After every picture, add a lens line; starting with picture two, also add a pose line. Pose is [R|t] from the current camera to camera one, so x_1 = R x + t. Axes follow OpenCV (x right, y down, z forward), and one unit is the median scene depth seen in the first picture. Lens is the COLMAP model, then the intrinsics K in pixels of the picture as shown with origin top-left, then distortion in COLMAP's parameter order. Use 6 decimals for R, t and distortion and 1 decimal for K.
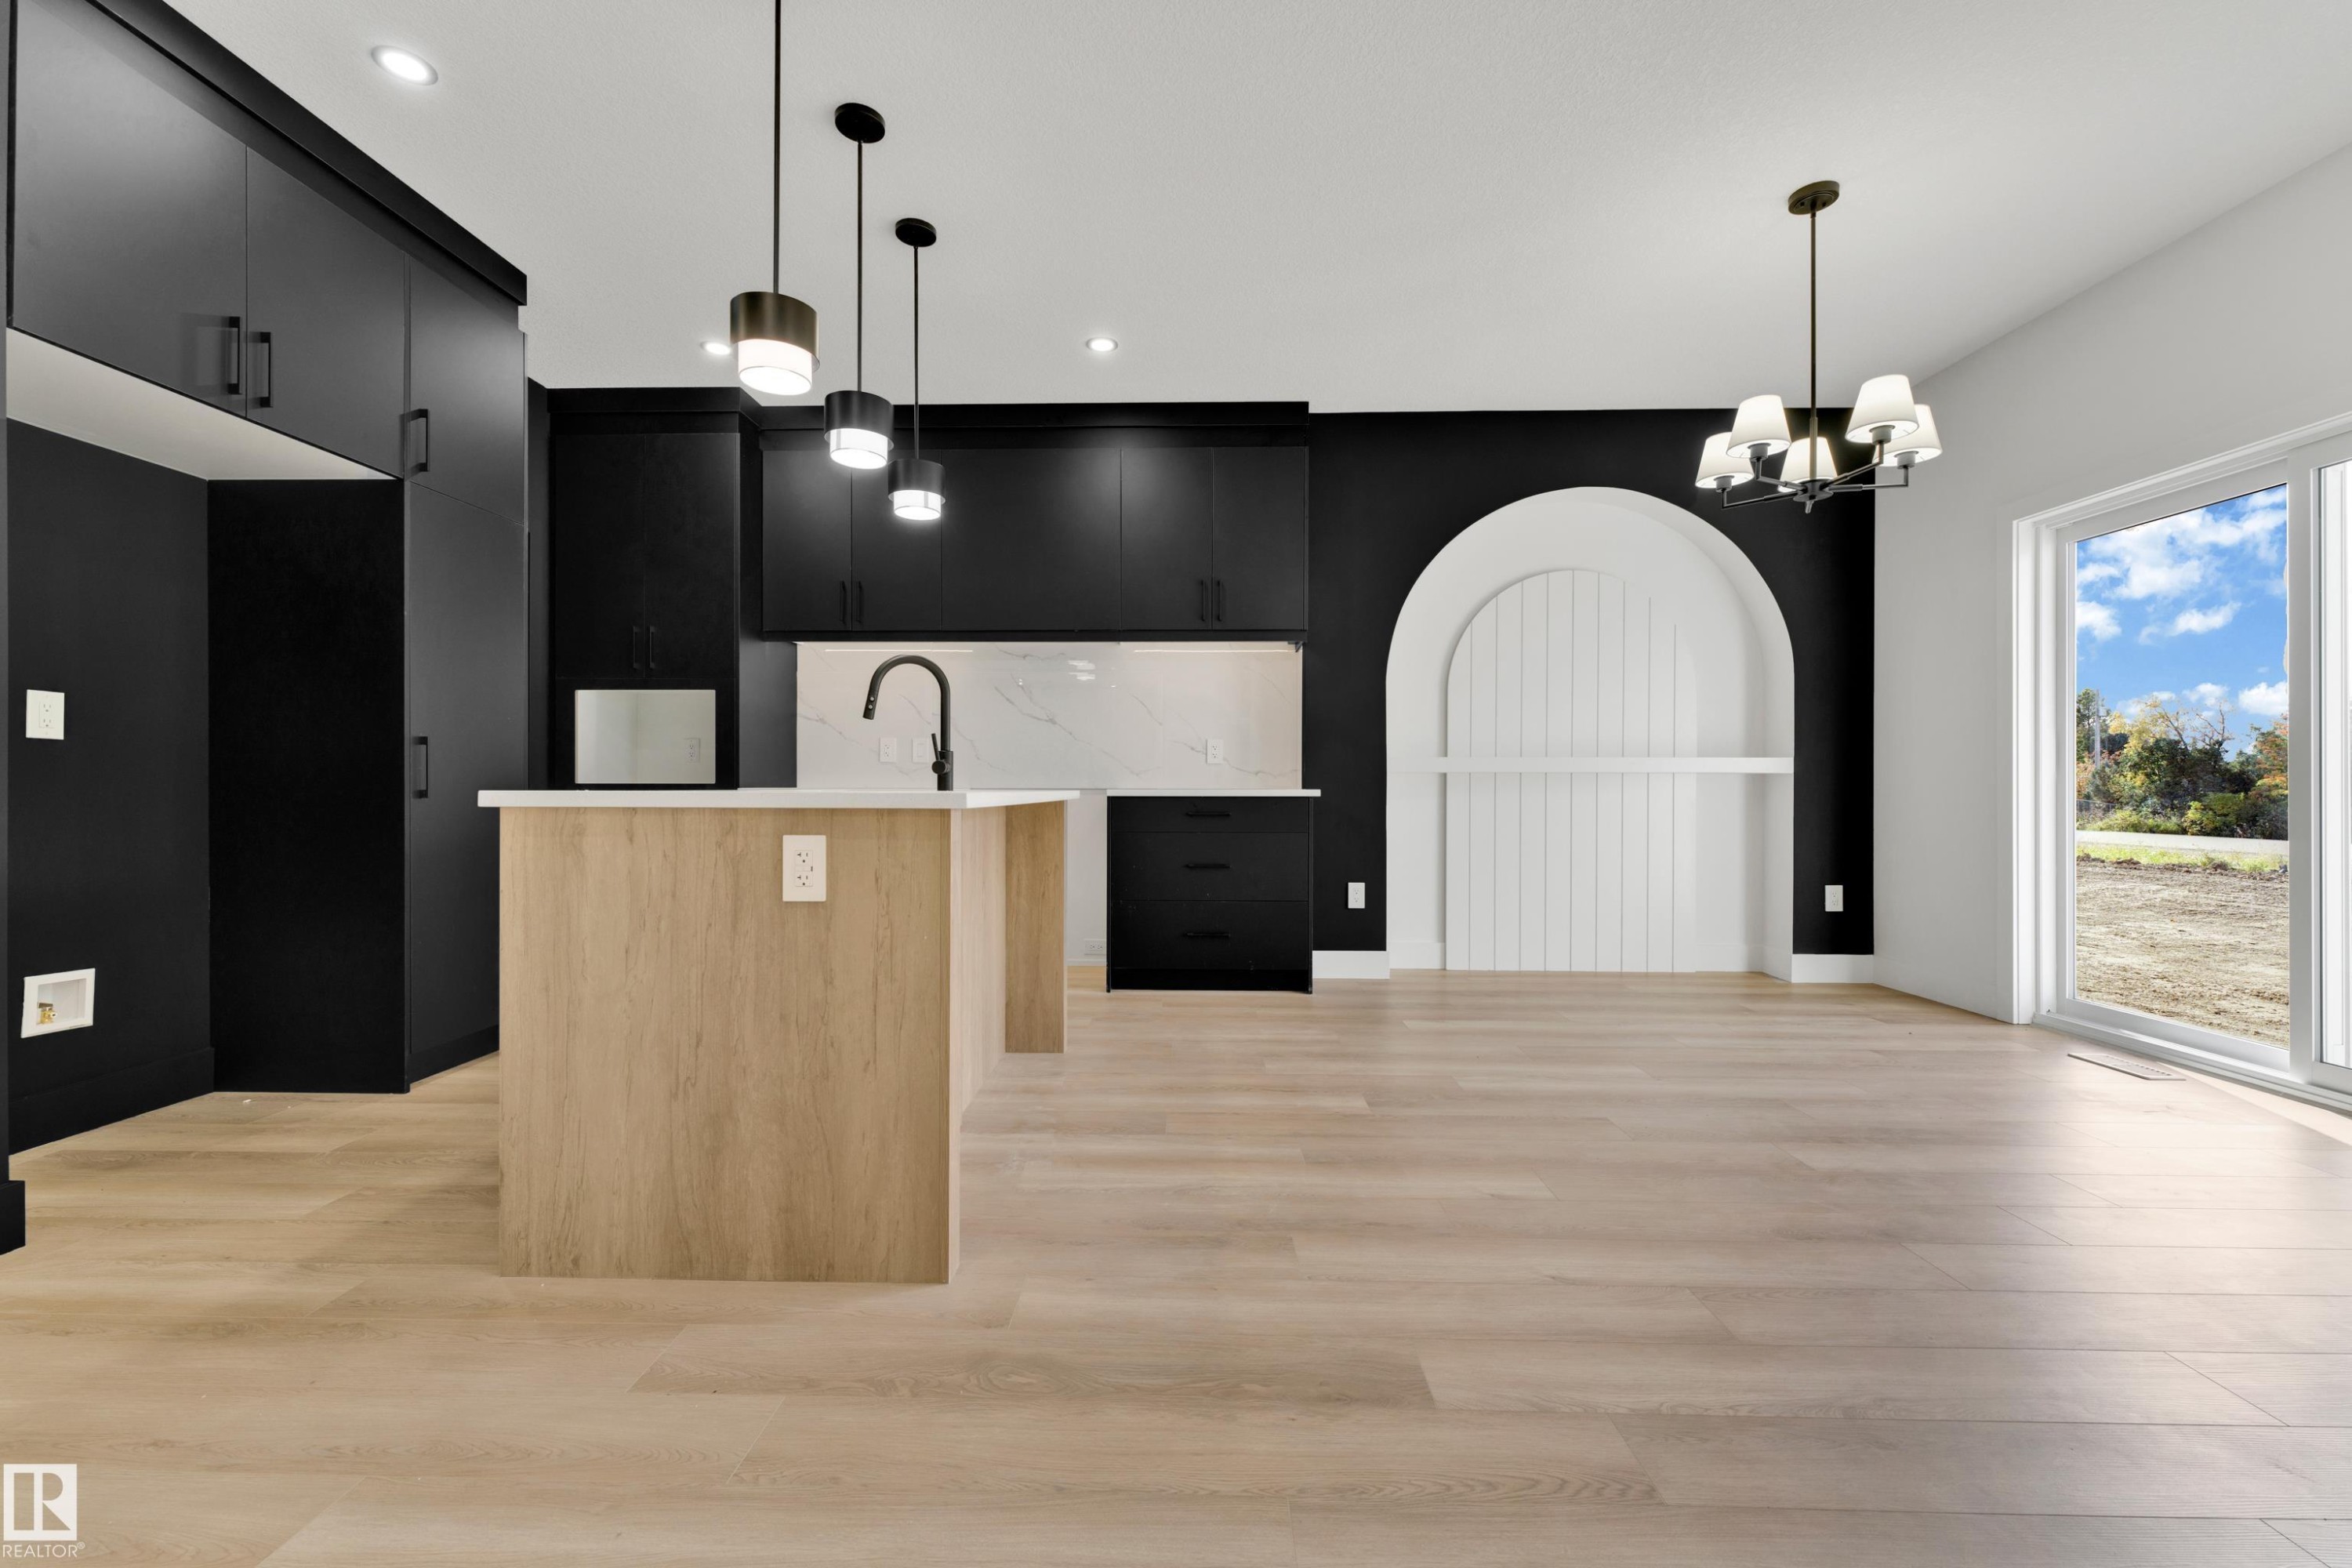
lens RADIAL K [[943.3, 0, 1172.7], [0, 943.3, 788.1], [0, 0, 1]] dist [-0.000210, -0.000111]
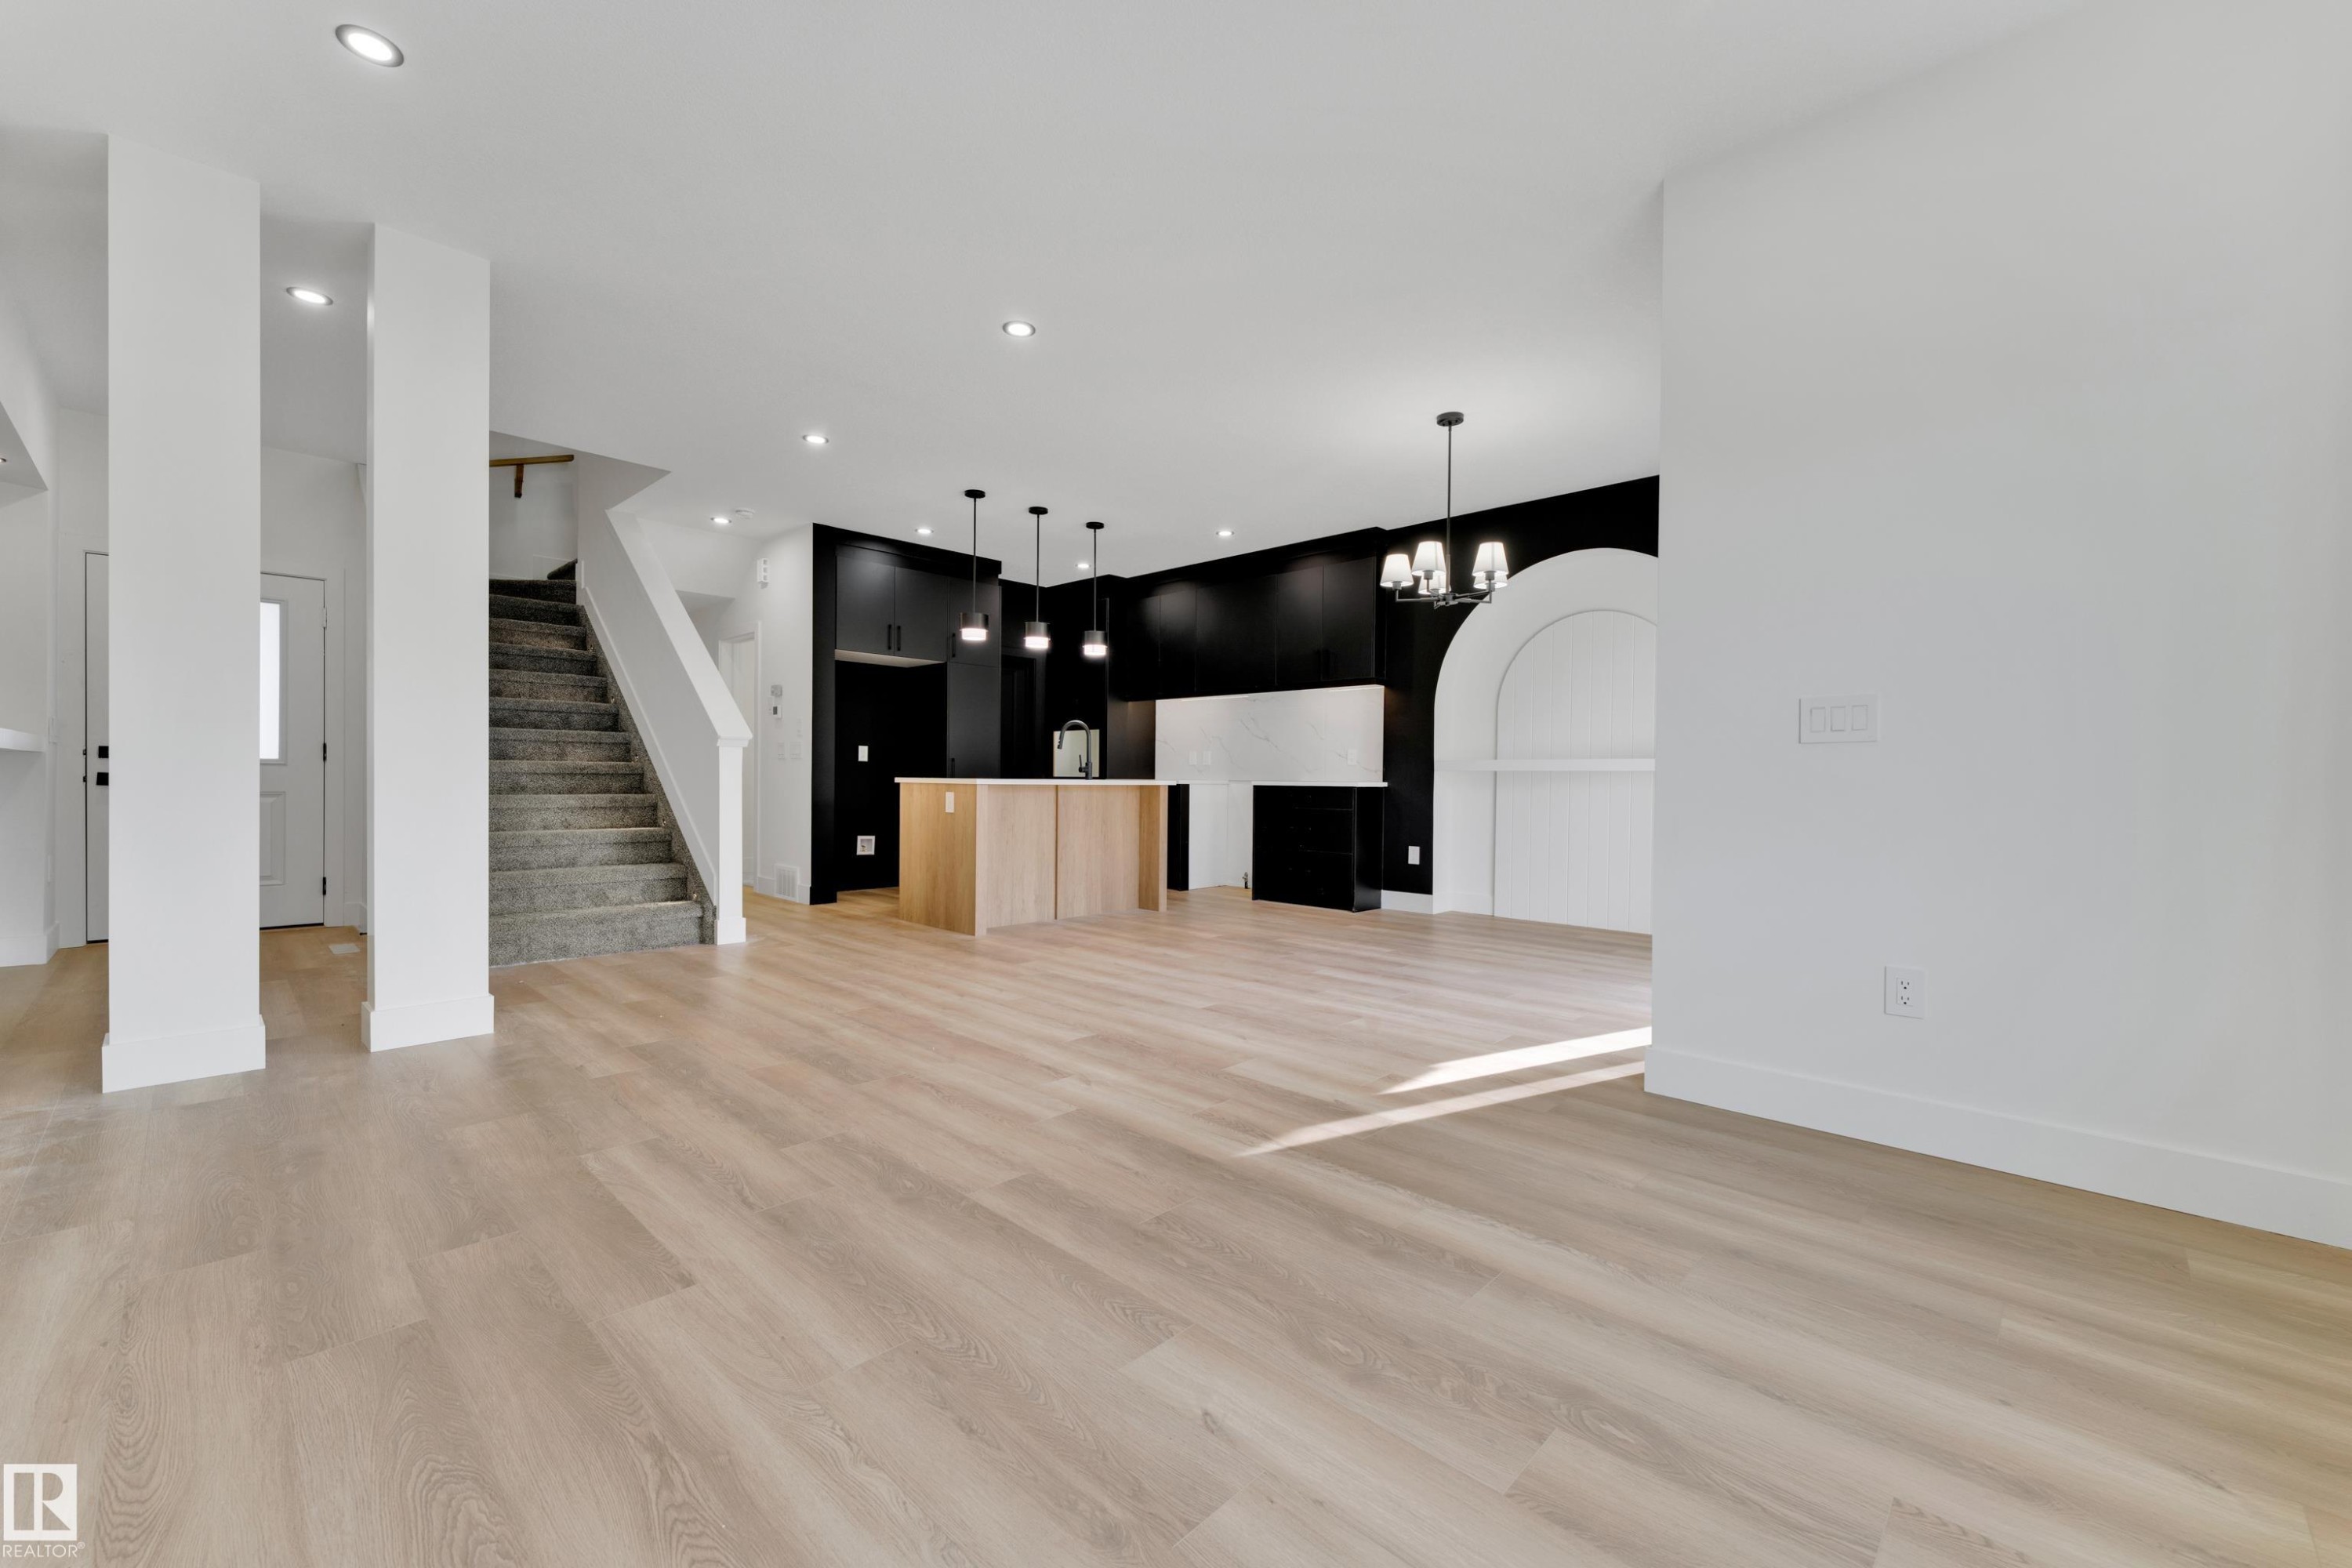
lens RADIAL K [[938.2, 0, 1177.5], [0, 938.2, 793.7], [0, 0, 1]] dist [0.000059, -0.000082]
pose [[0.739457, 0.017614, -0.672973, 2.244712], [-0.009478, 0.999831, 0.015754, -0.002492], [0.673137, -0.005271, 0.739499, -0.806863]]
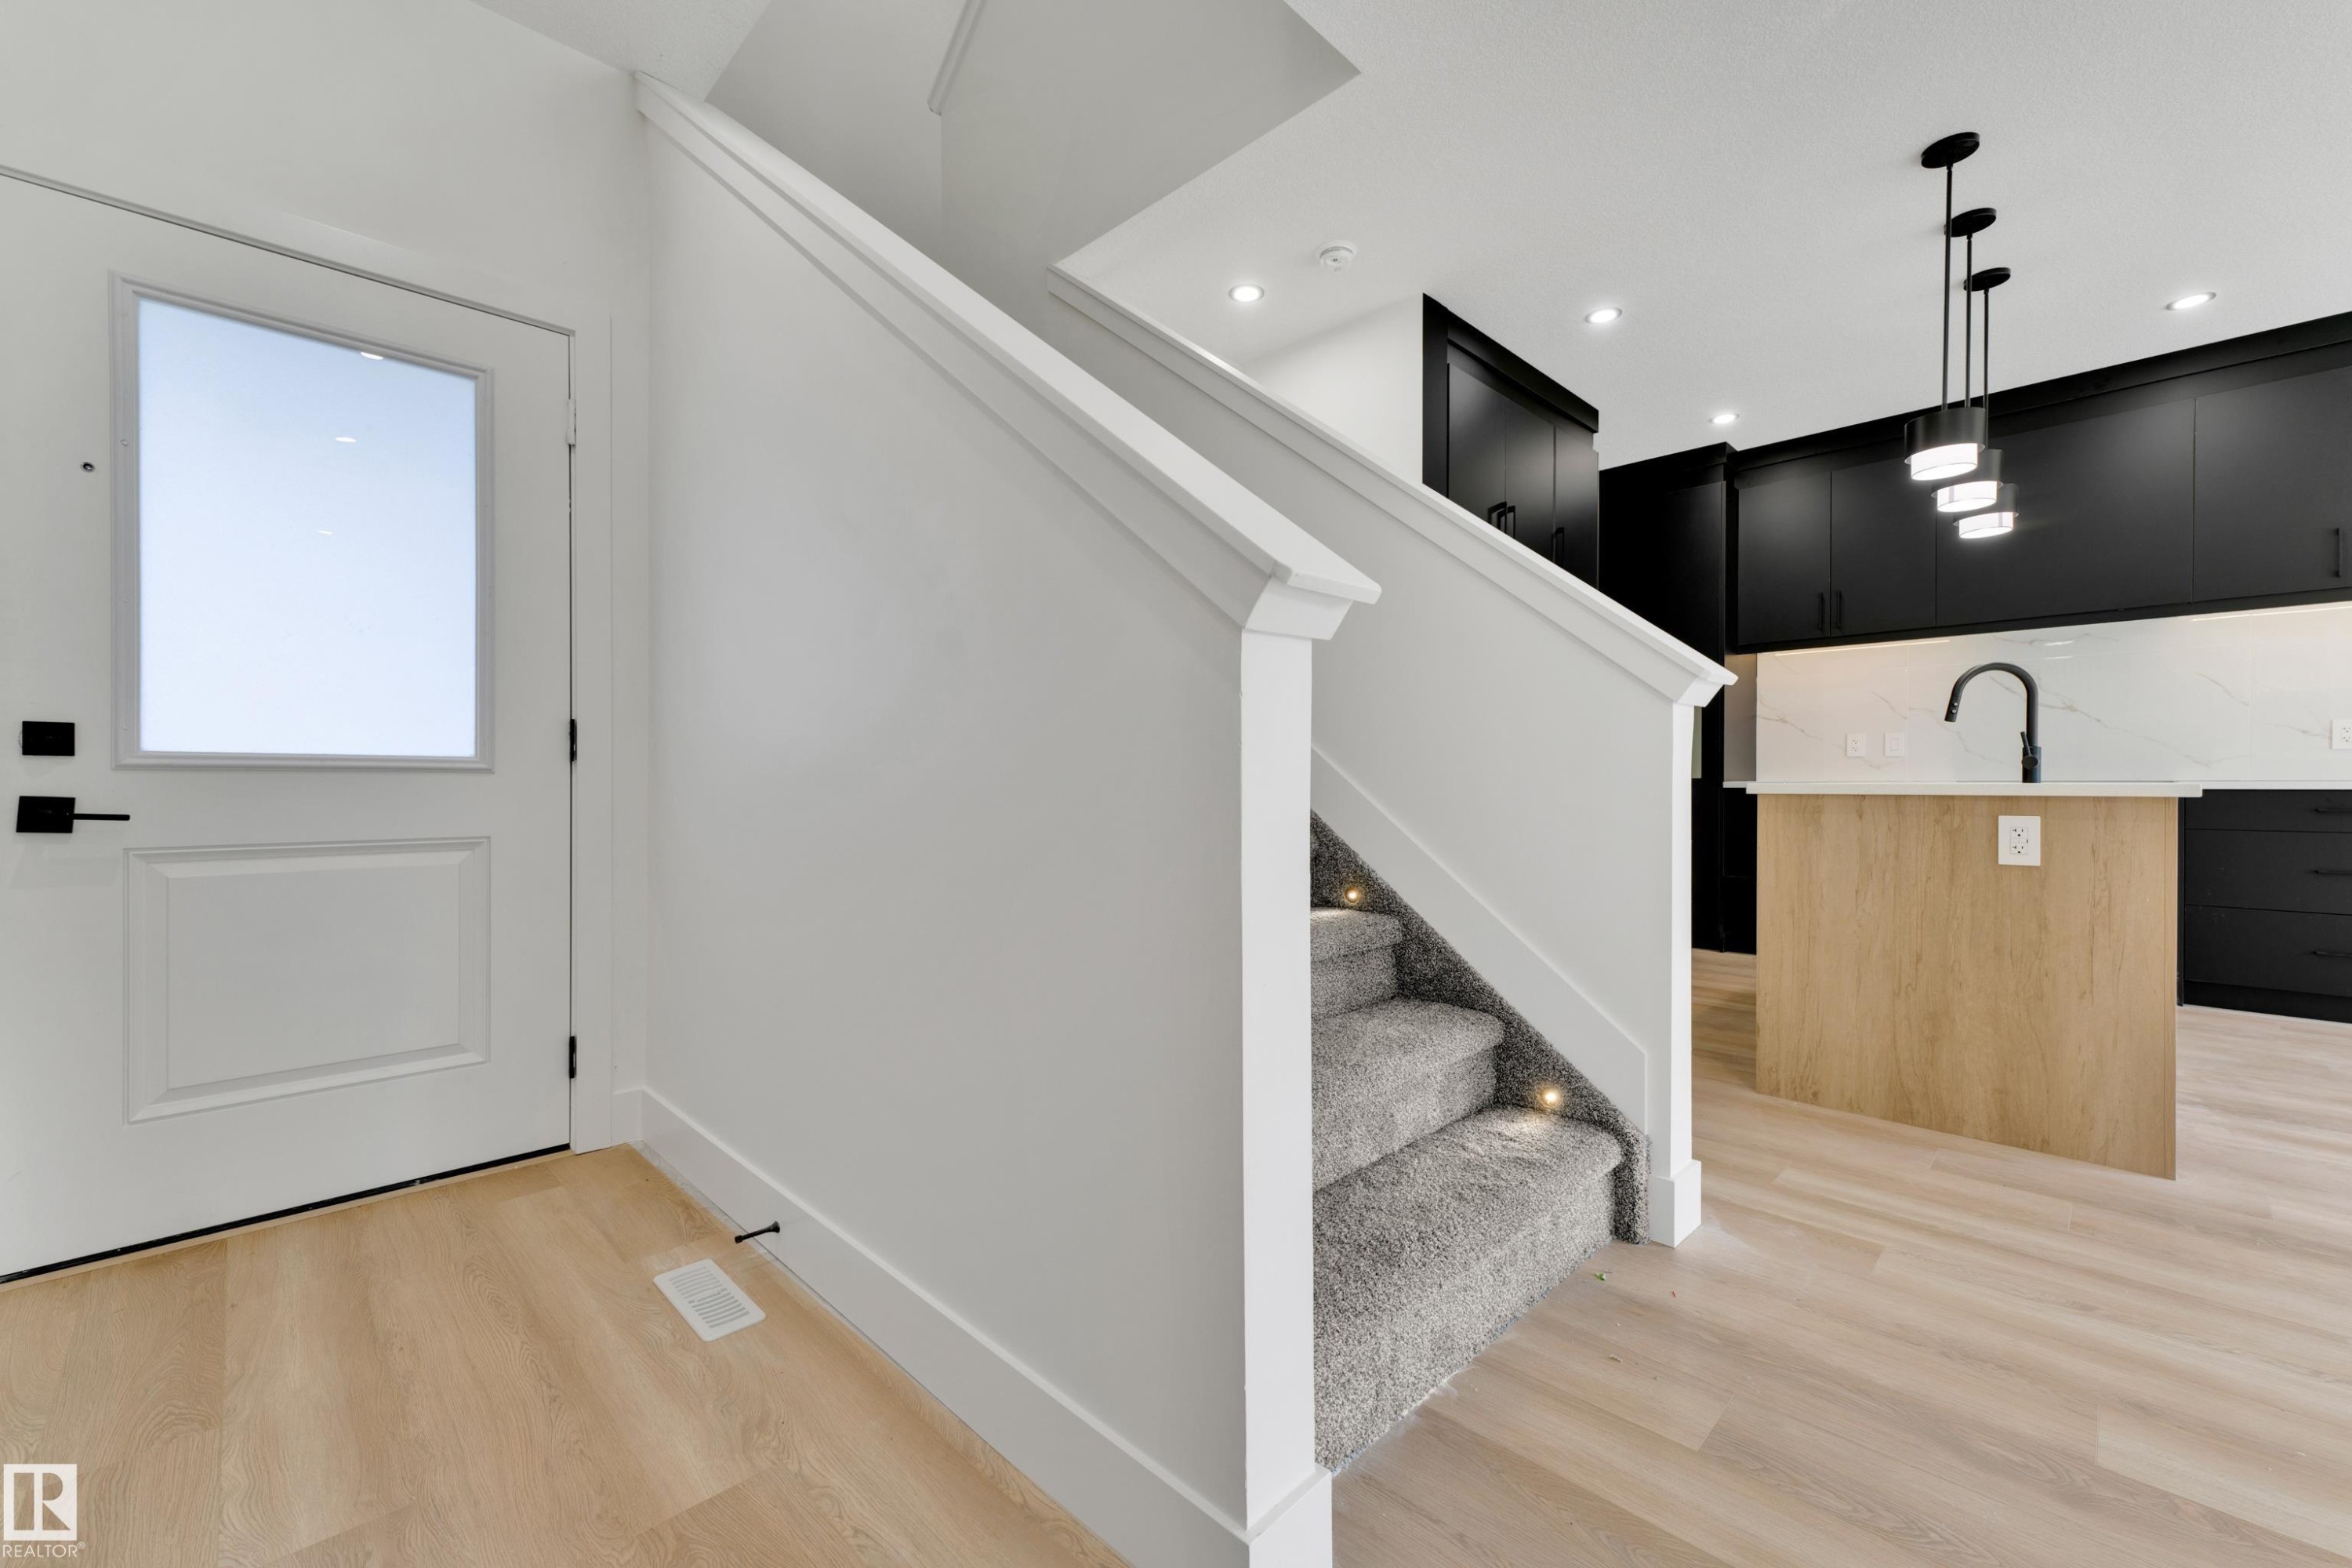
lens RADIAL K [[943.3, 0, 1172.7], [0, 943.3, 788.1], [0, 0, 1]] dist [-0.000210, -0.000111]
pose [[0.715606, 0.000414, -0.698504, -0.301859], [0.003807, 0.999983, 0.004492, -0.000579], [0.698494, -0.005874, 0.715592, -0.769933]]
